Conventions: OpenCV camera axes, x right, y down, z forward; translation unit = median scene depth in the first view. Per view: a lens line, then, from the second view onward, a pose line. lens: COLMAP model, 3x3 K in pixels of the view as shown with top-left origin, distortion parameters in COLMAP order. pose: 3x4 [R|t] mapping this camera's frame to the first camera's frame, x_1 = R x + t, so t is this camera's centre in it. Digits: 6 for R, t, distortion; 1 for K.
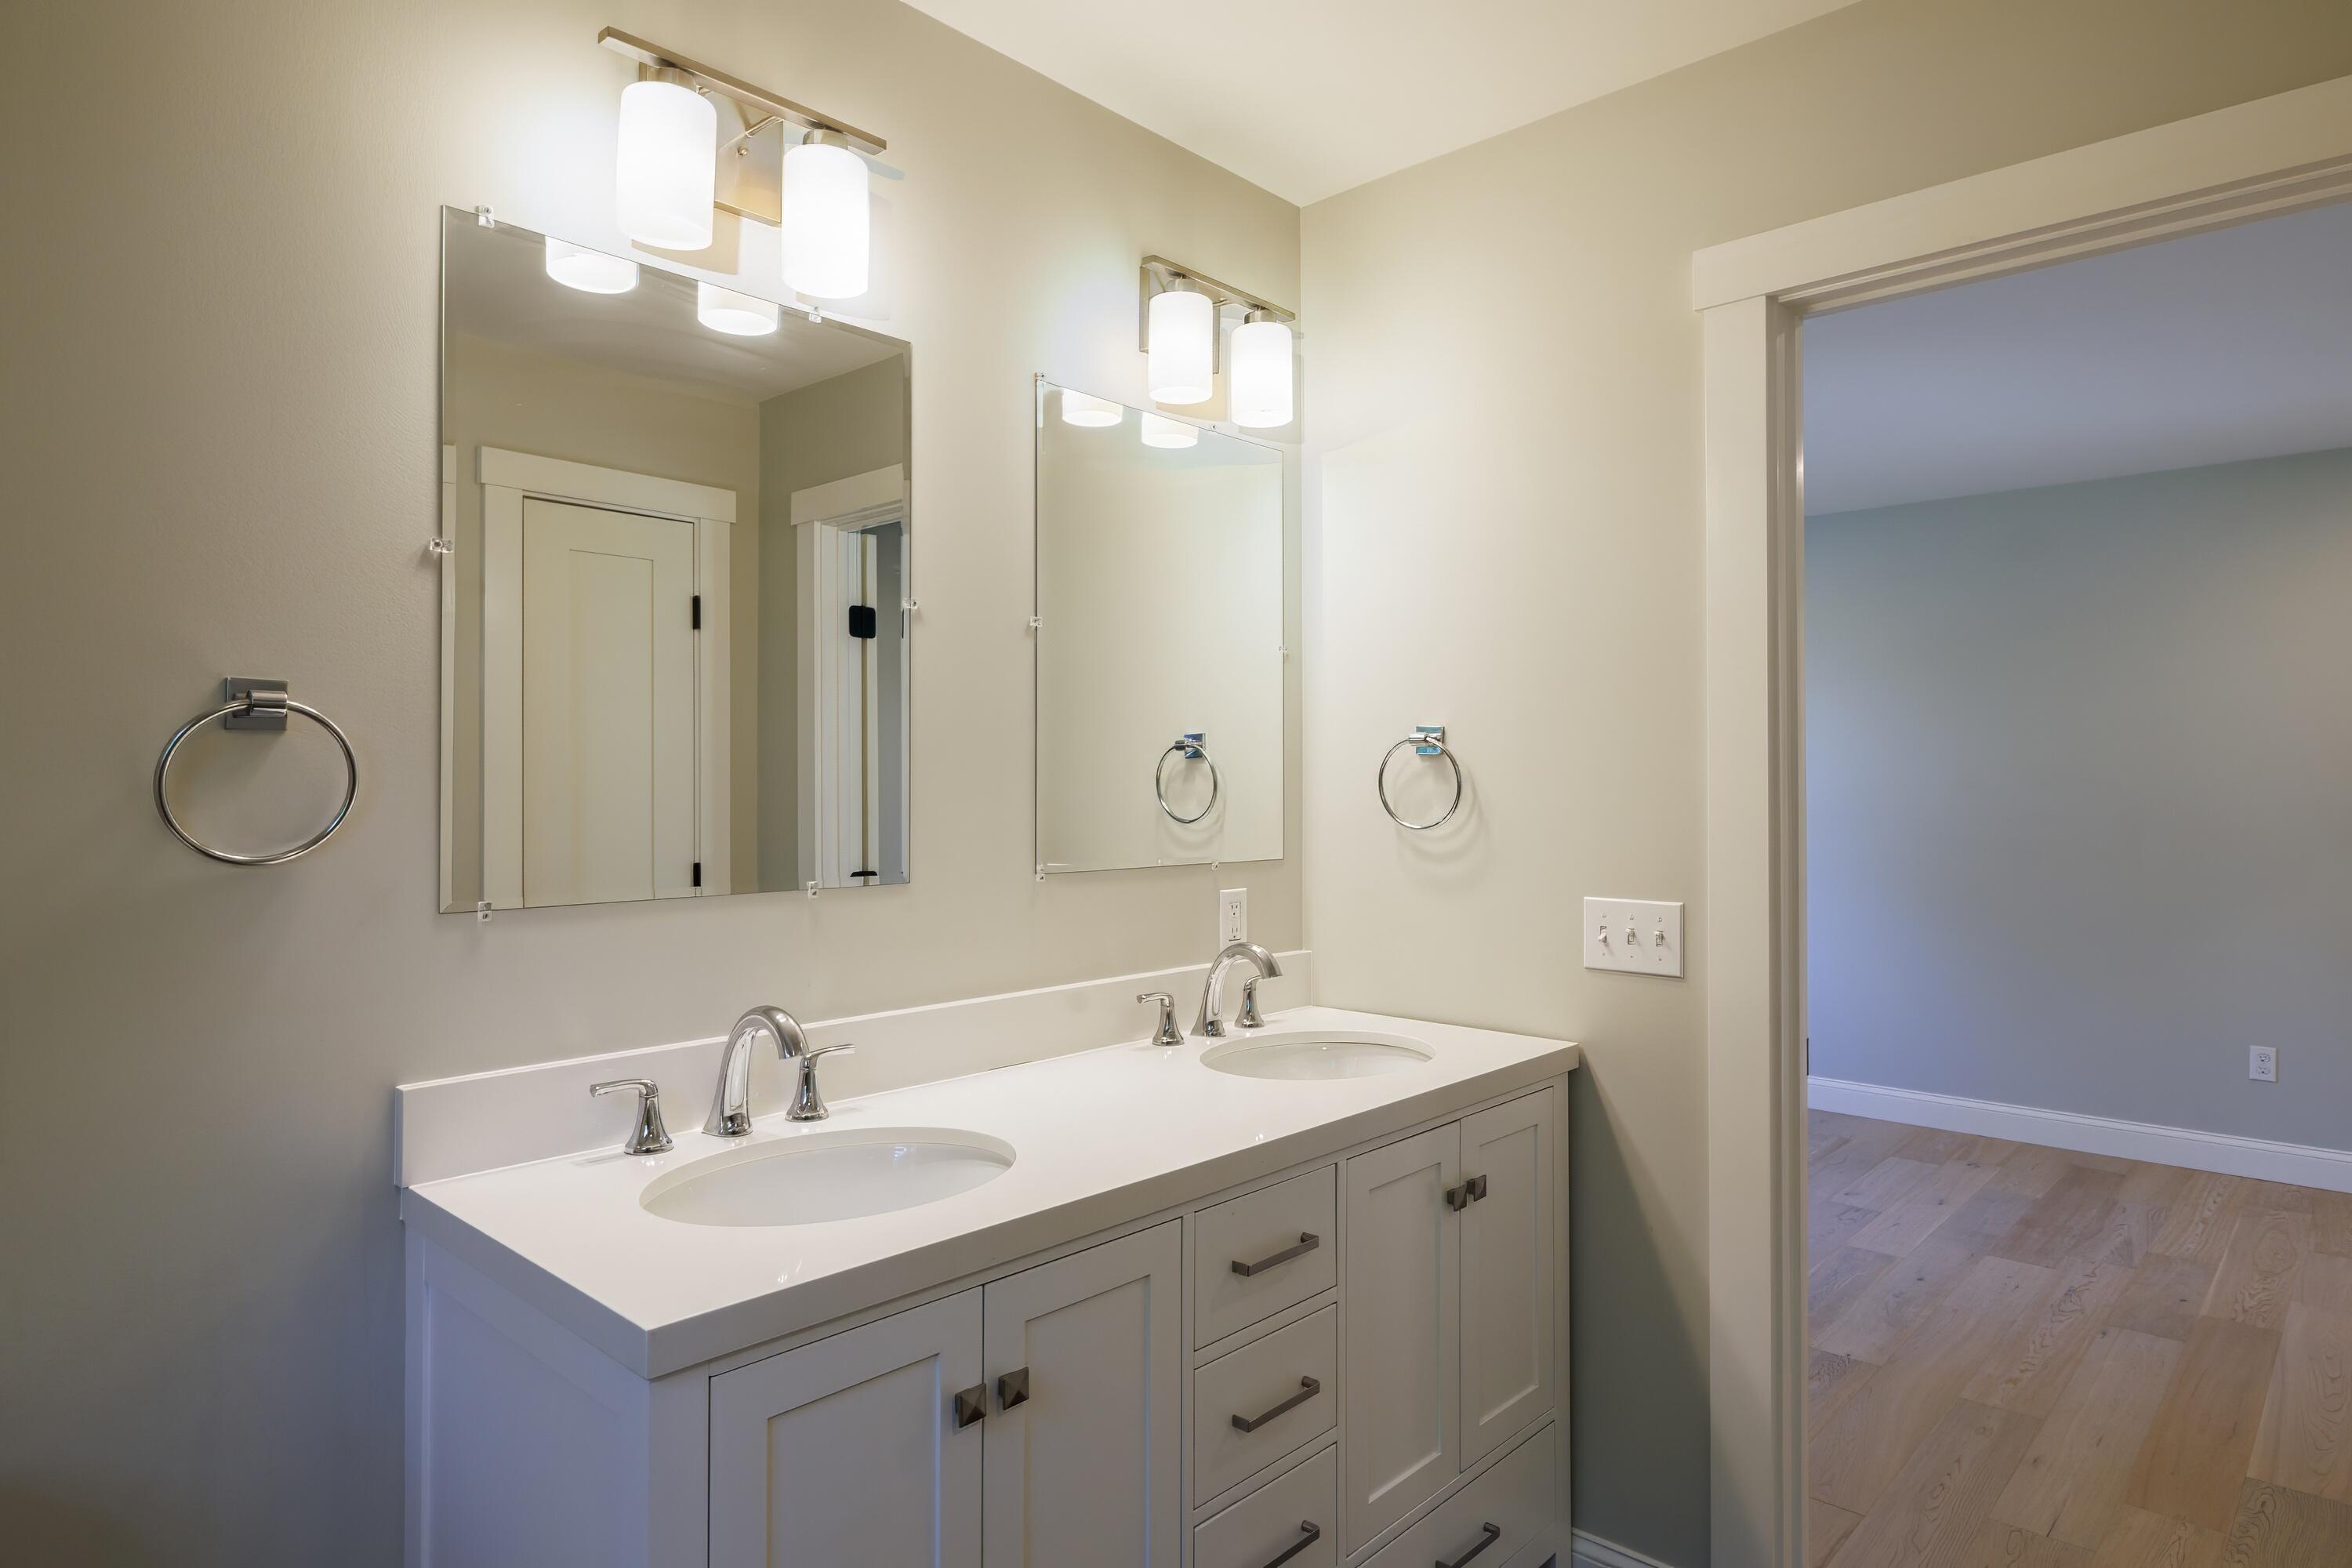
lens RADIAL K [[1344.7, 0, 1176.0], [0, 1344.7, 784.0], [0, 0, 1]] dist [0.005023, 0.001861]
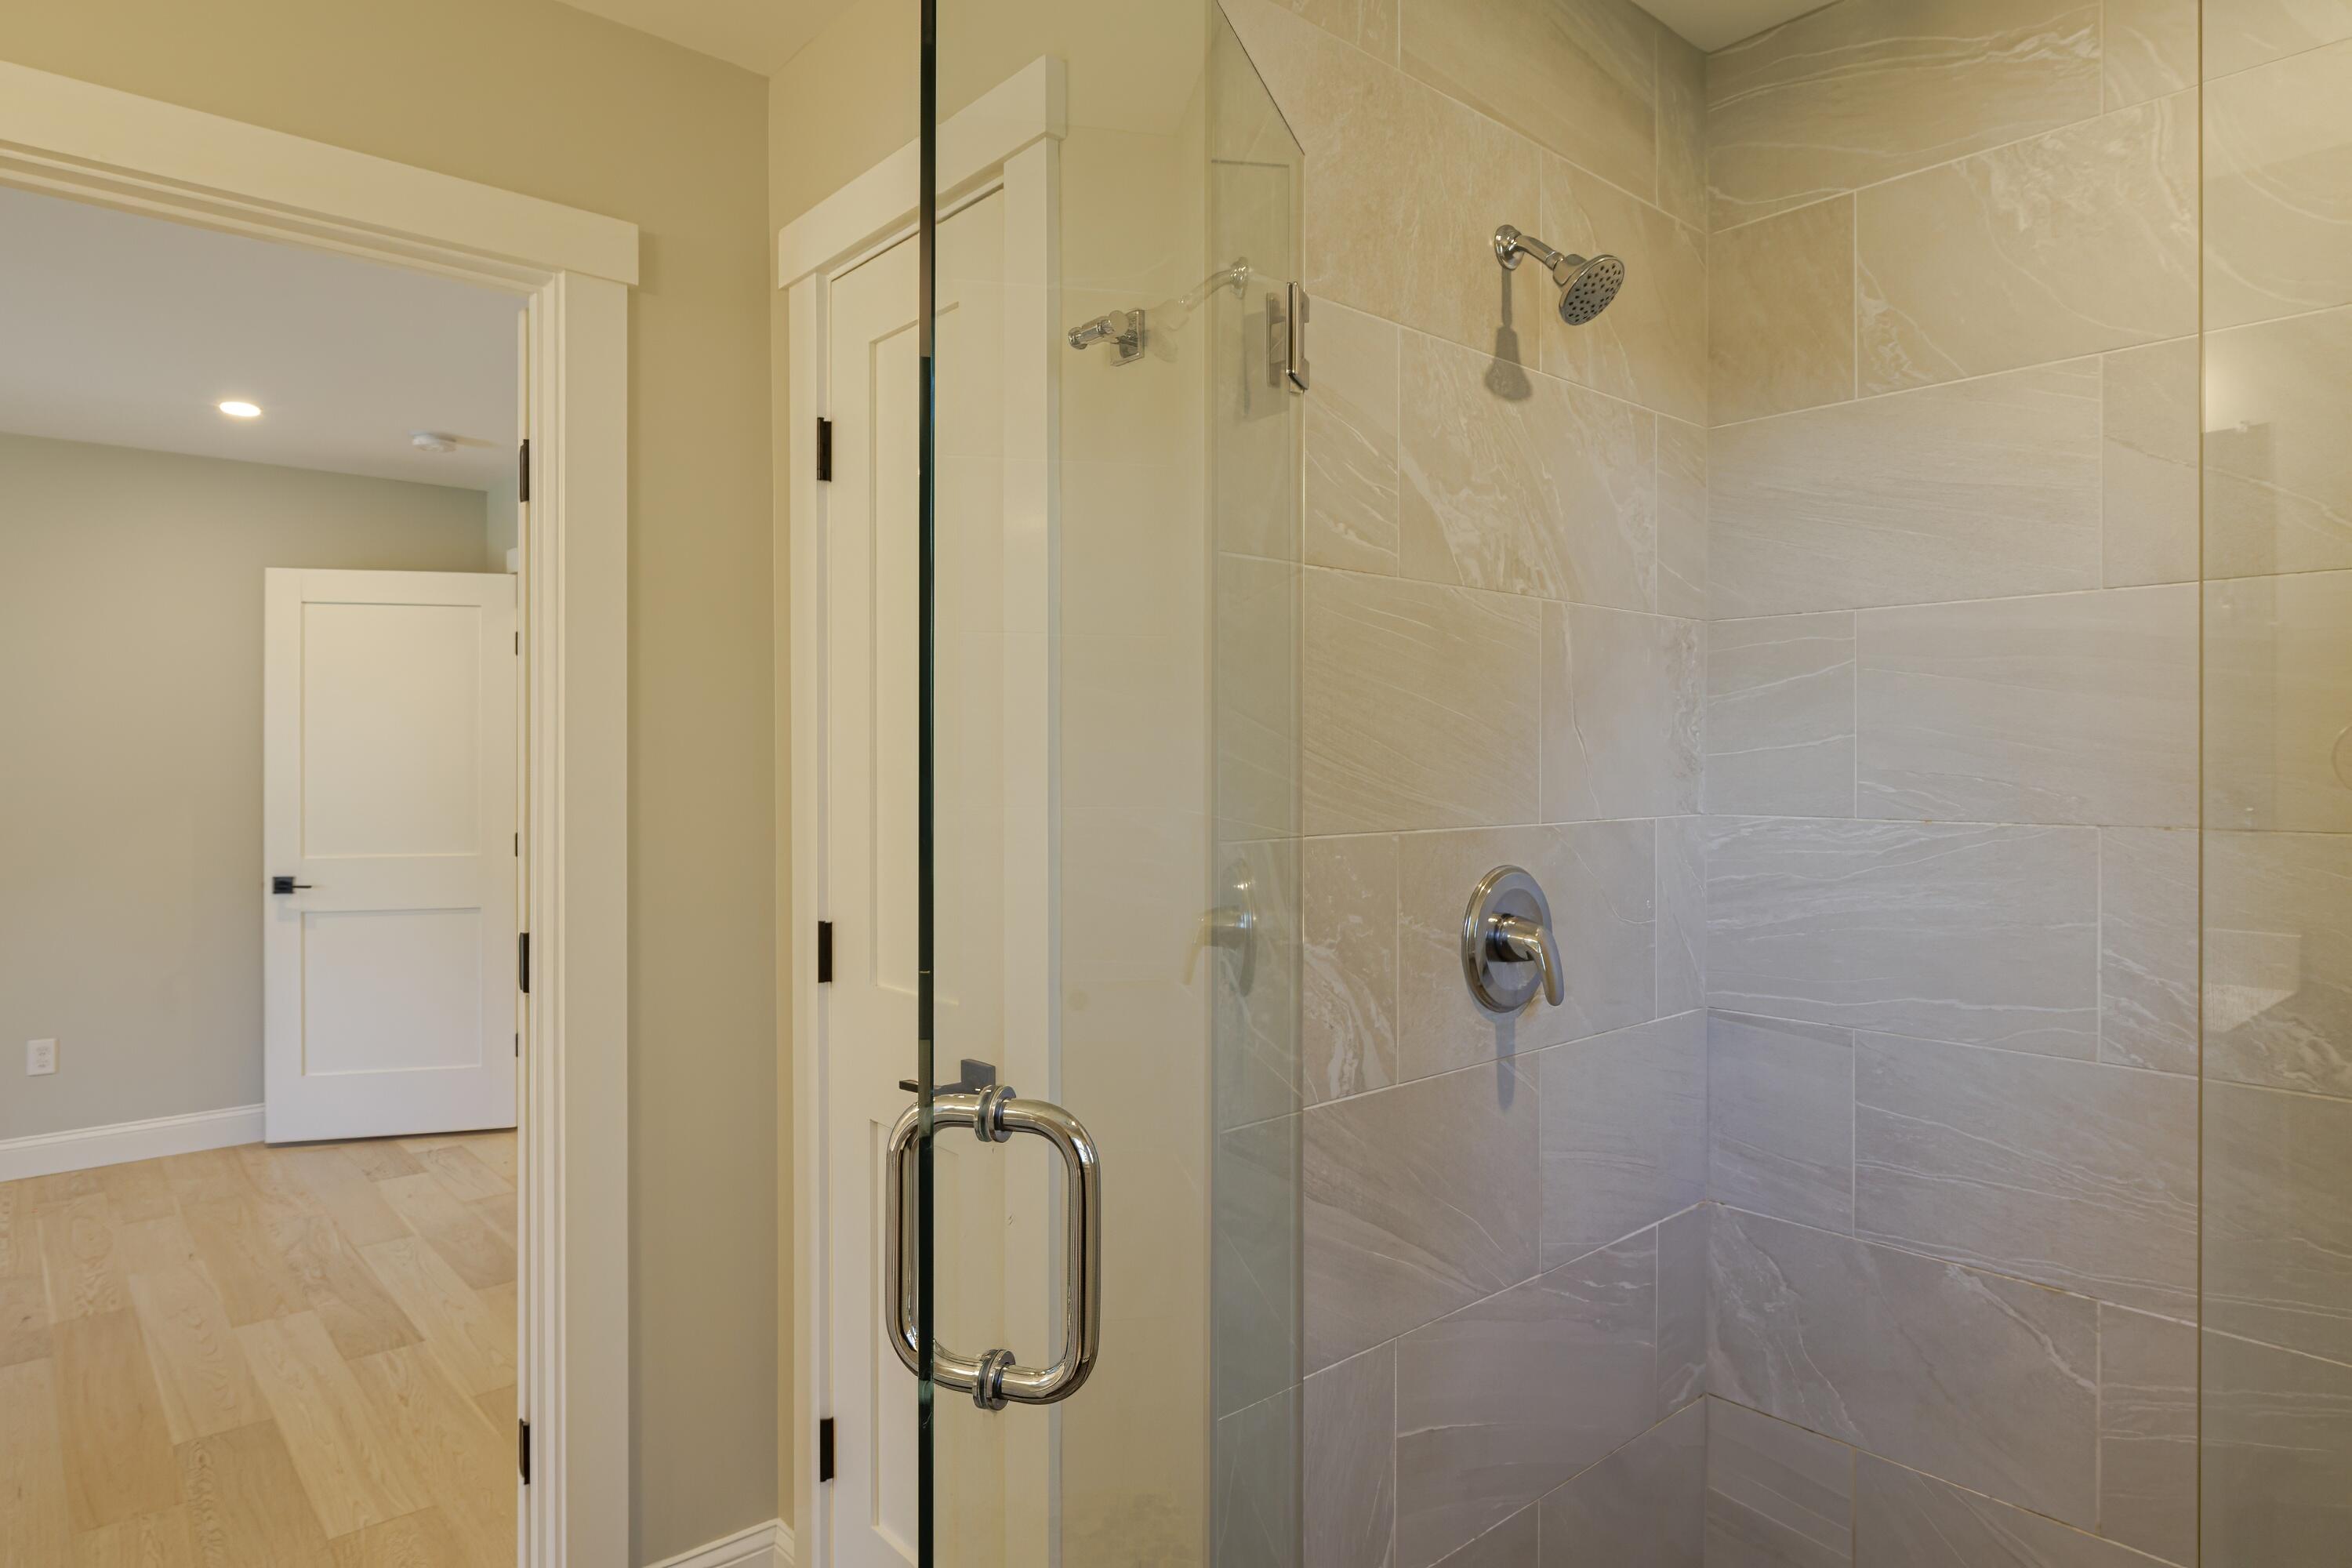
lens RADIAL K [[1364.0, 0, 1176.0], [0, 1364.0, 784.0], [0, 0, 1]] dist [0.000283, 0.001114]
pose [[0.092570, -0.009789, 0.995658, -0.132735], [0.000622, 0.999952, 0.009774, -0.000028], [-0.995706, -0.000285, 0.092572, 0.116257]]
